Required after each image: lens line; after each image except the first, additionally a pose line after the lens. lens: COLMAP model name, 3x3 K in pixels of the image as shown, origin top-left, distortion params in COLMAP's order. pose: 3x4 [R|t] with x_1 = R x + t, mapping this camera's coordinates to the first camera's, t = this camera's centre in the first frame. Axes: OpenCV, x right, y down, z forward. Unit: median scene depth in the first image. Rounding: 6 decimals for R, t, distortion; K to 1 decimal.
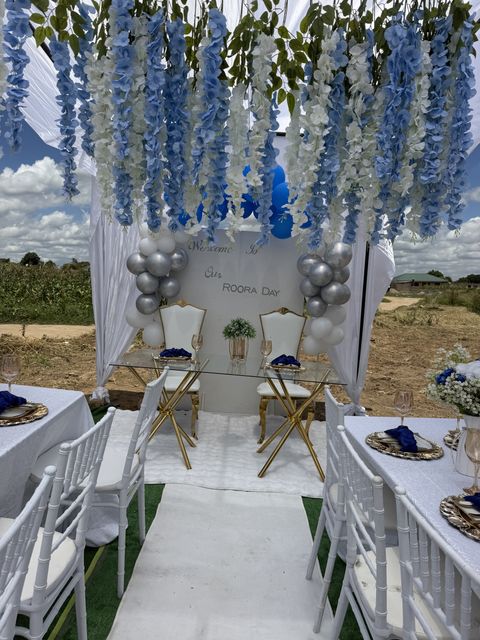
lens RADIAL K [[452.8, 0, 228.4], [0, 452.8, 321.5], [0, 0, 1]] dist [-0.000279, 0.000271]
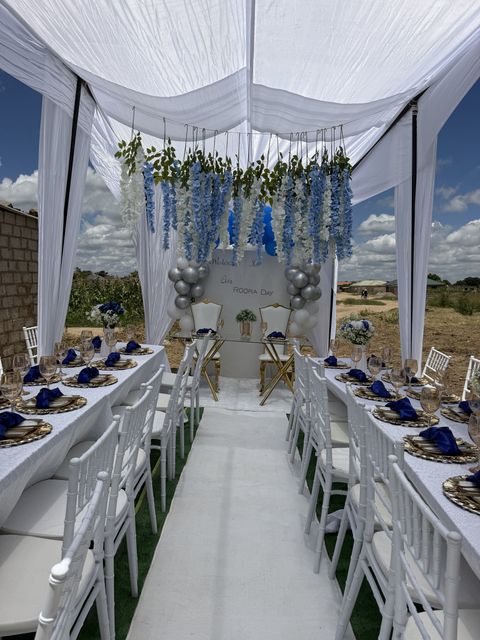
lens RADIAL K [[454.9, 0, 240.0], [0, 454.9, 320.0], [0, 0, 1]] dist [0.101981, -0.061769]
pose [[0.999563, -0.018716, 0.022879, -0.028218], [0.019177, 0.999614, -0.020104, 0.053438], [-0.022494, 0.020534, 0.999536, -0.481063]]
